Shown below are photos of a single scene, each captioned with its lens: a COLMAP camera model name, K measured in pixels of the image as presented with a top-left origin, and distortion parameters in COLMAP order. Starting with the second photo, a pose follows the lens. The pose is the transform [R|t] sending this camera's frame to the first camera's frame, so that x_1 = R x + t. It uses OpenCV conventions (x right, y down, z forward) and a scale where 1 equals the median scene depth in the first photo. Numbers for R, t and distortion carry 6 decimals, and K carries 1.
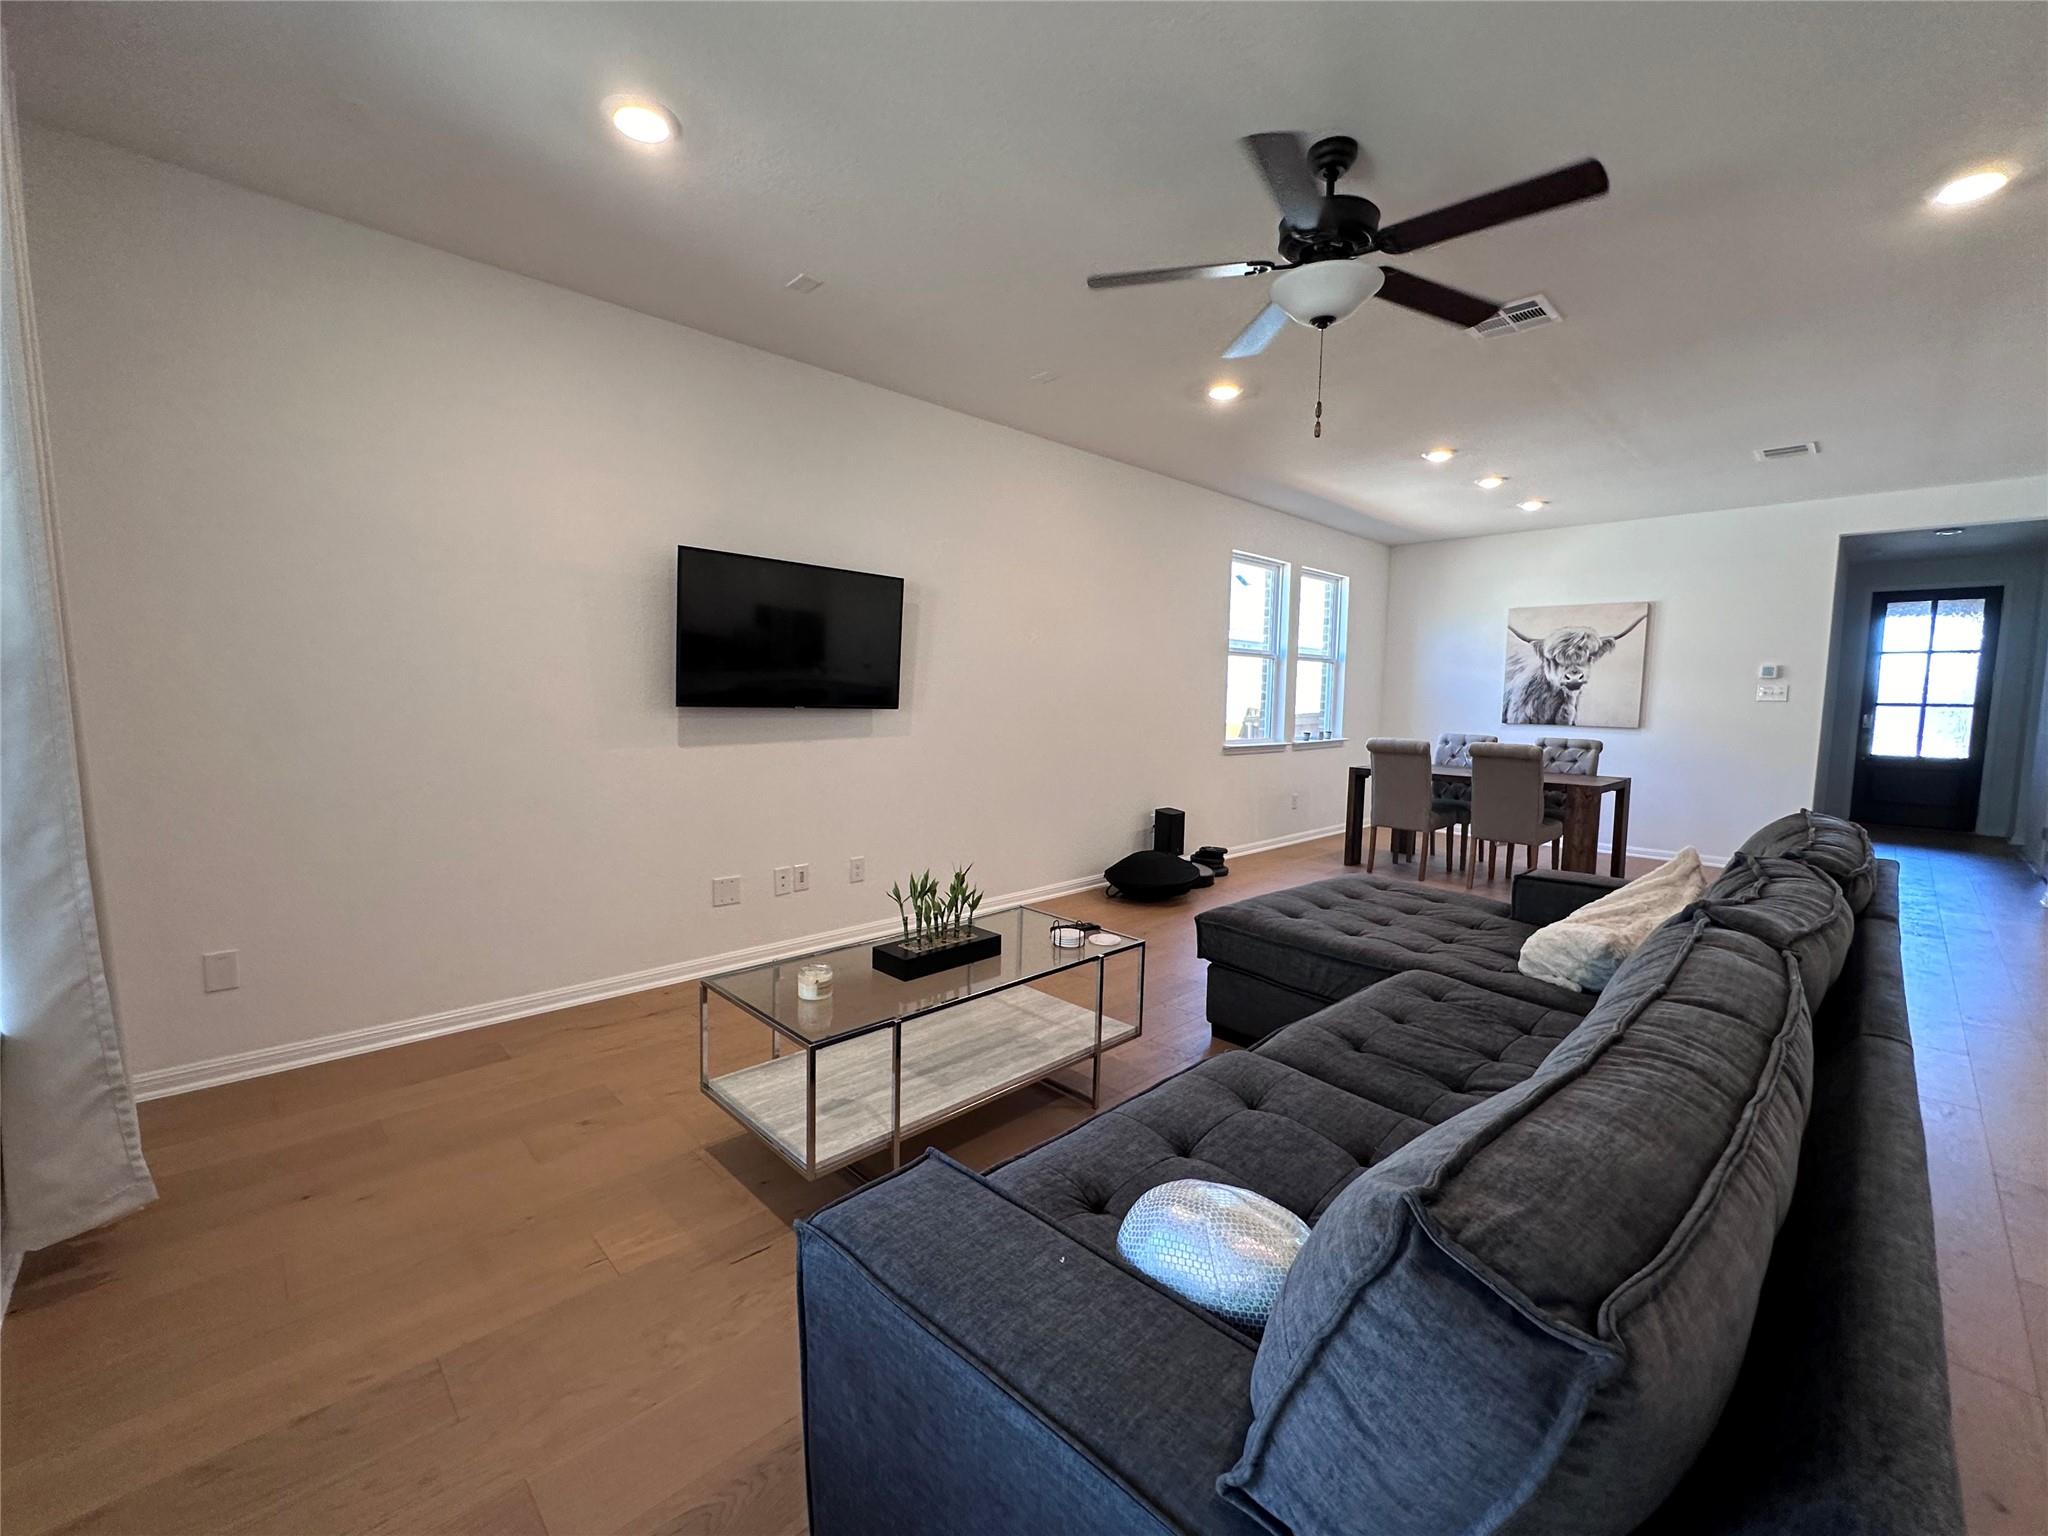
lens RADIAL K [[850.7, 0, 1024.8], [0, 850.7, 768.2], [0, 0, 1]] dist [-0.004973, 0.000851]
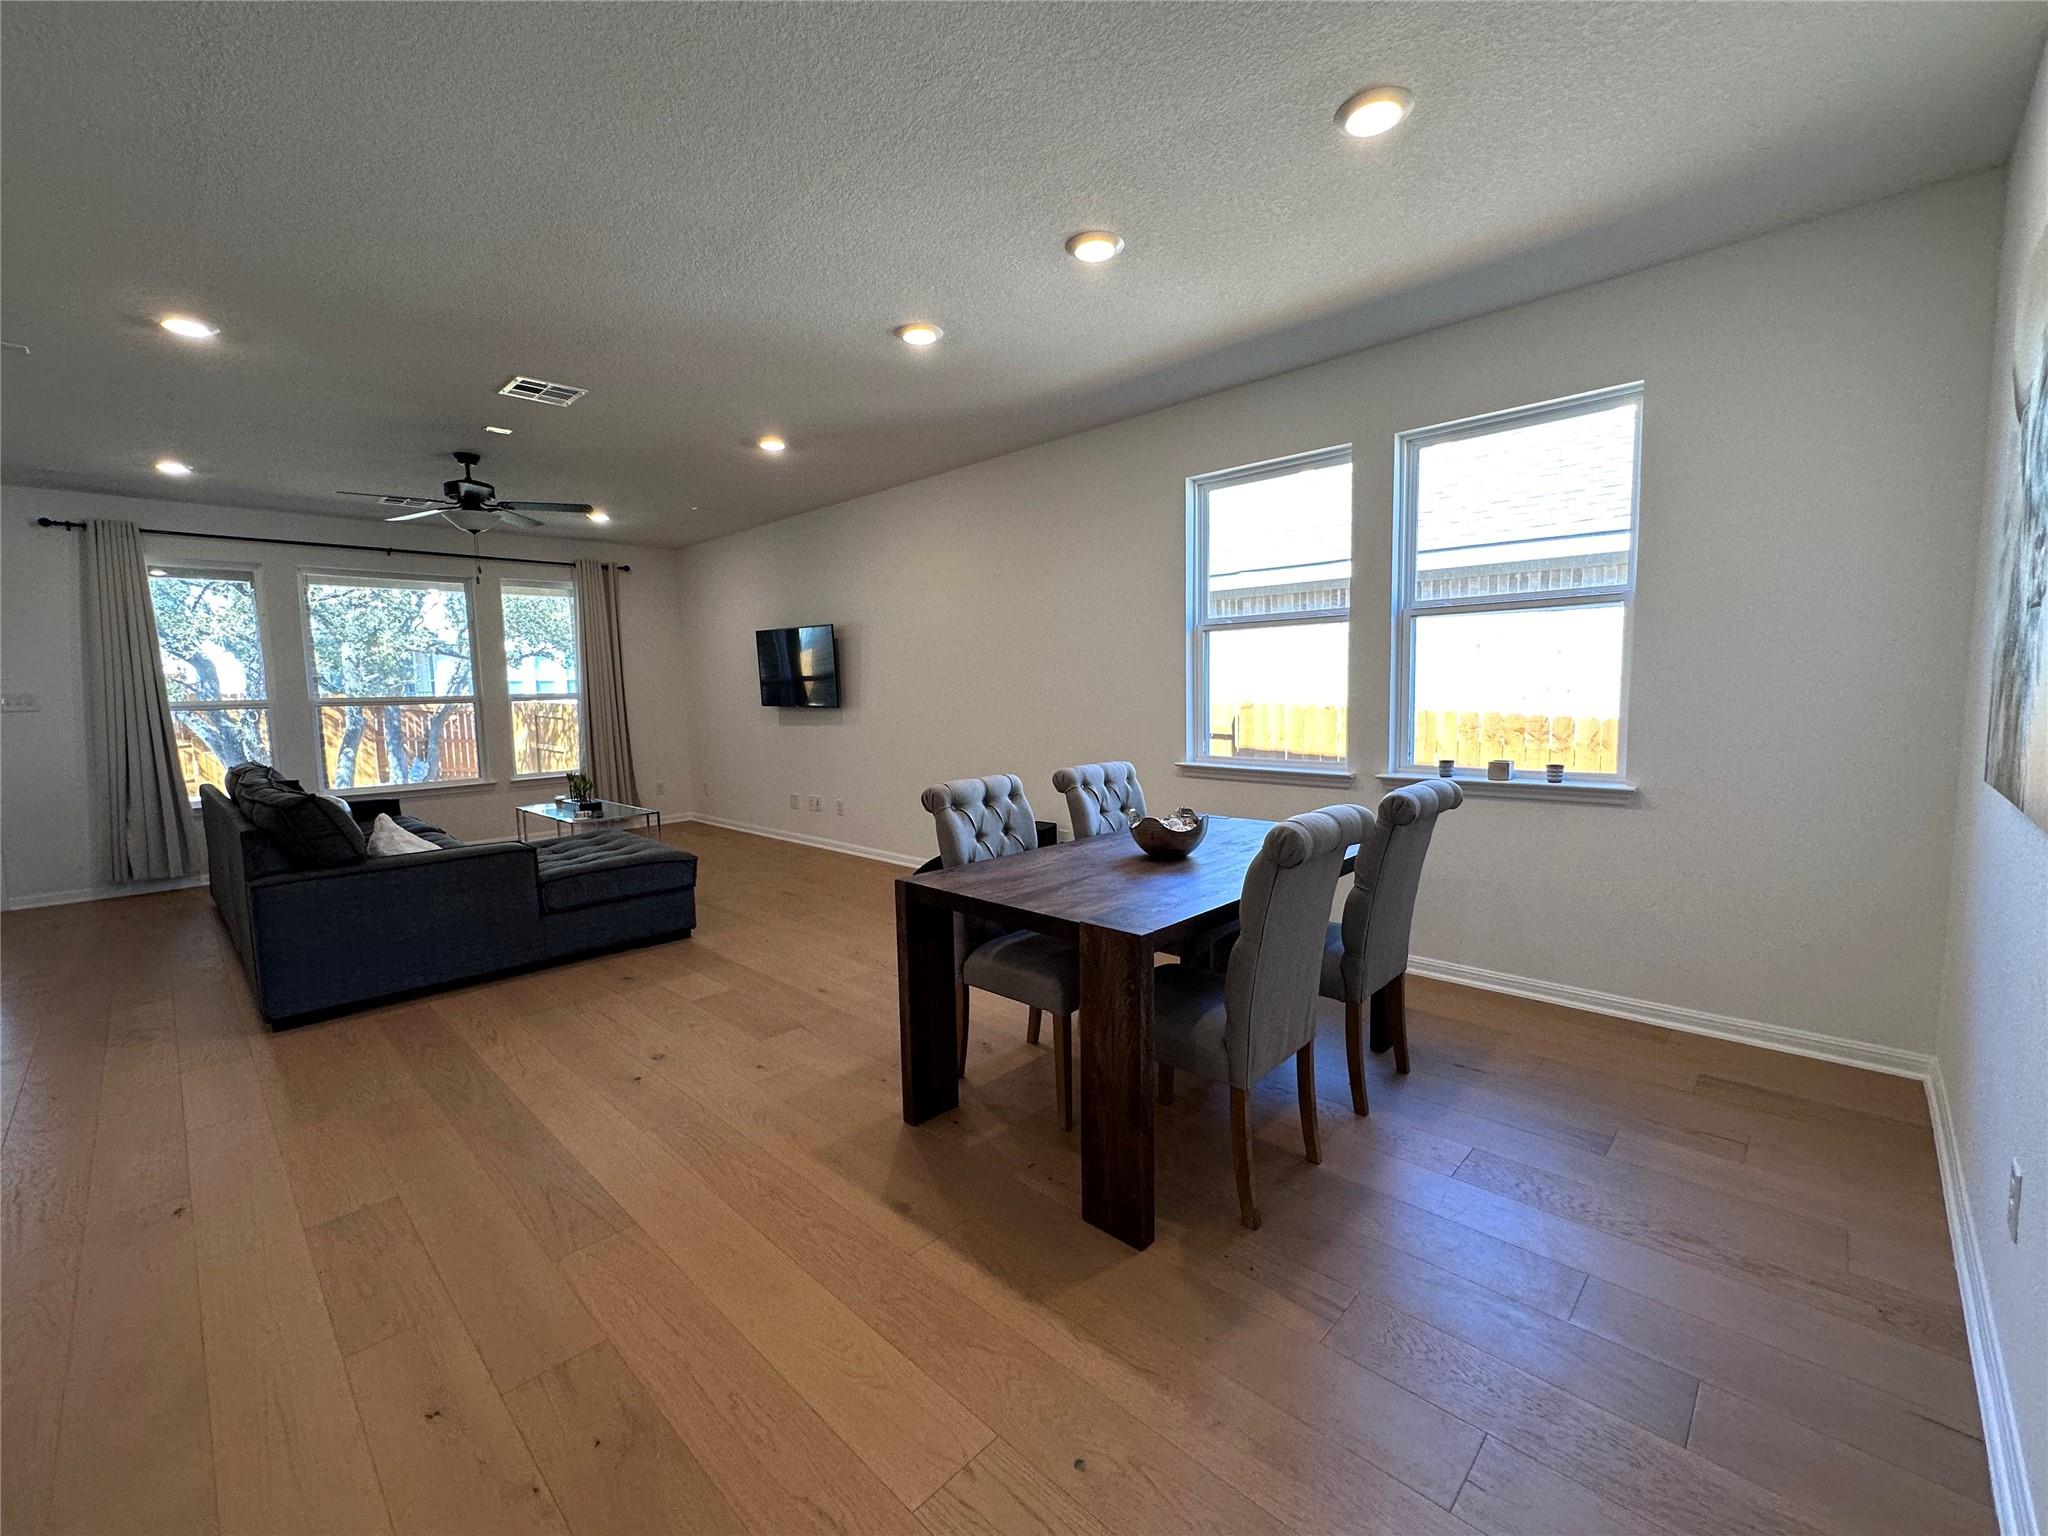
lens RADIAL K [[850.7, 0, 1023.0], [0, 850.7, 764.7], [0, 0, 1]] dist [-0.004973, 0.000851]
pose [[0.026293, 0.075866, -0.996771, 0.848291], [-0.065849, 0.995082, 0.074000, -0.061617], [0.997483, 0.063691, 0.031160, 0.775453]]
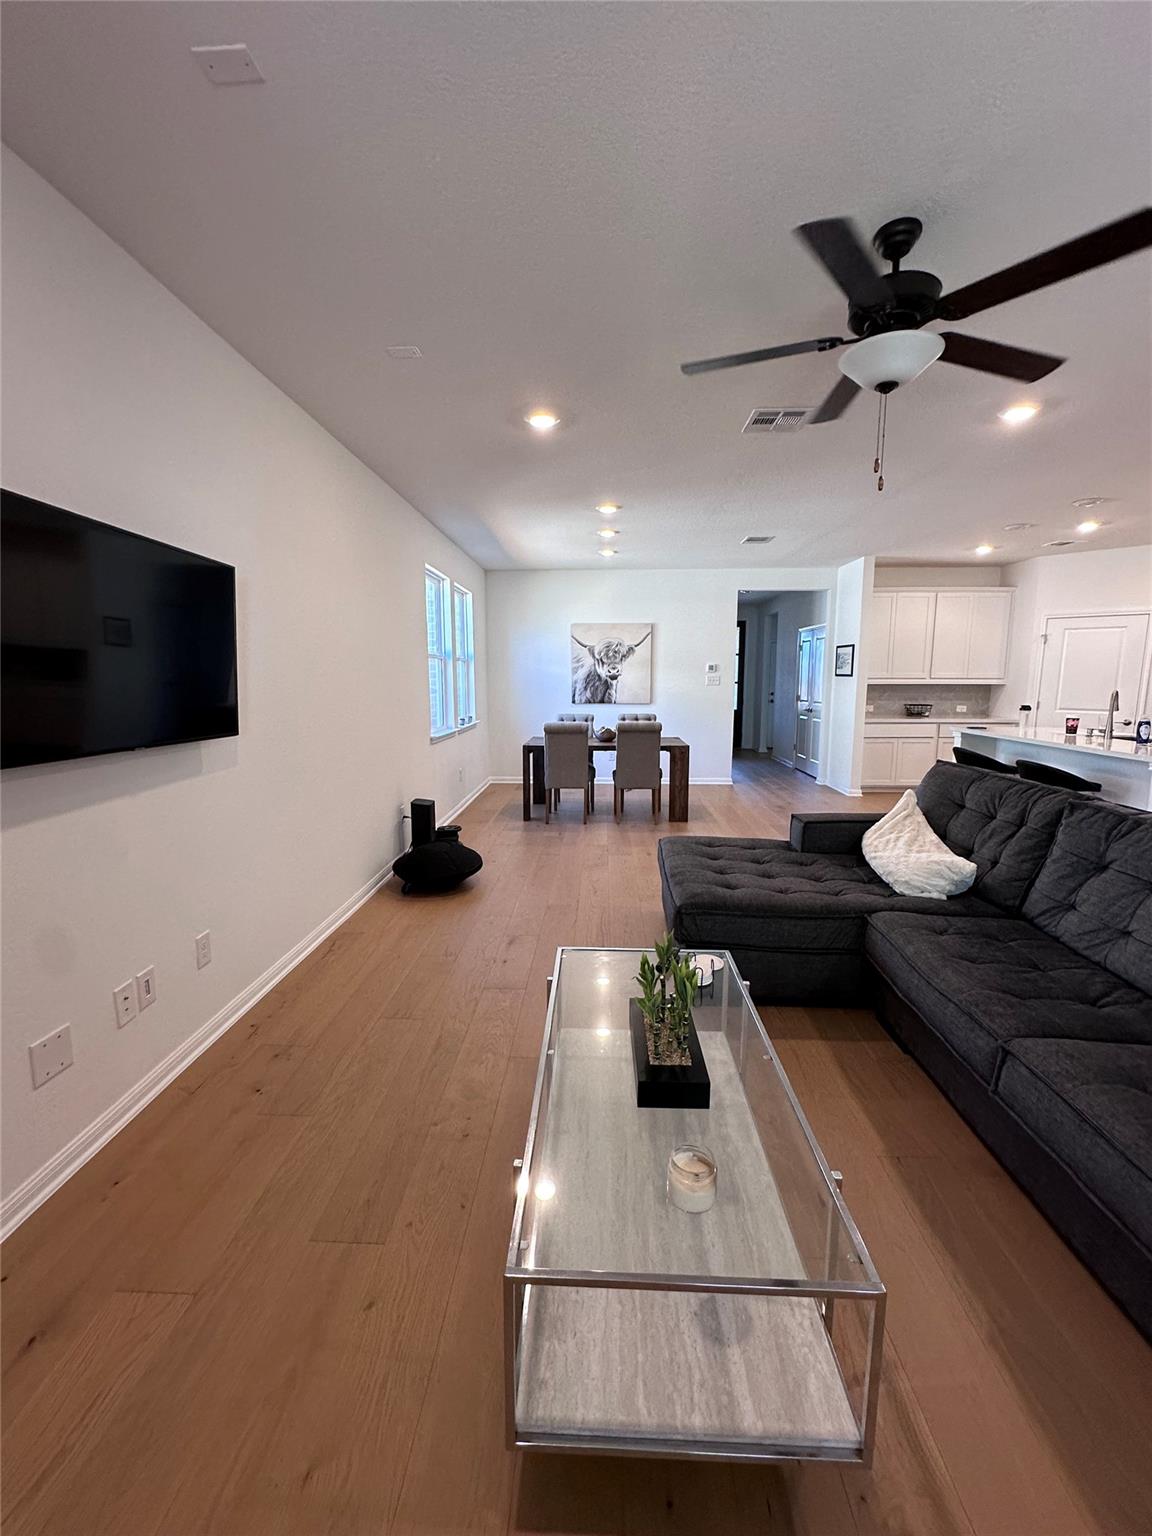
lens RADIAL K [[638.0, 0, 578.0], [0, 638.0, 768.7], [0, 0, 1]] dist [-0.004973, 0.000851]
pose [[0.726495, -0.115945, 0.677320, -0.192976], [0.076720, 0.993186, 0.087725, -0.040093], [-0.682876, -0.011767, 0.730440, 0.213405]]
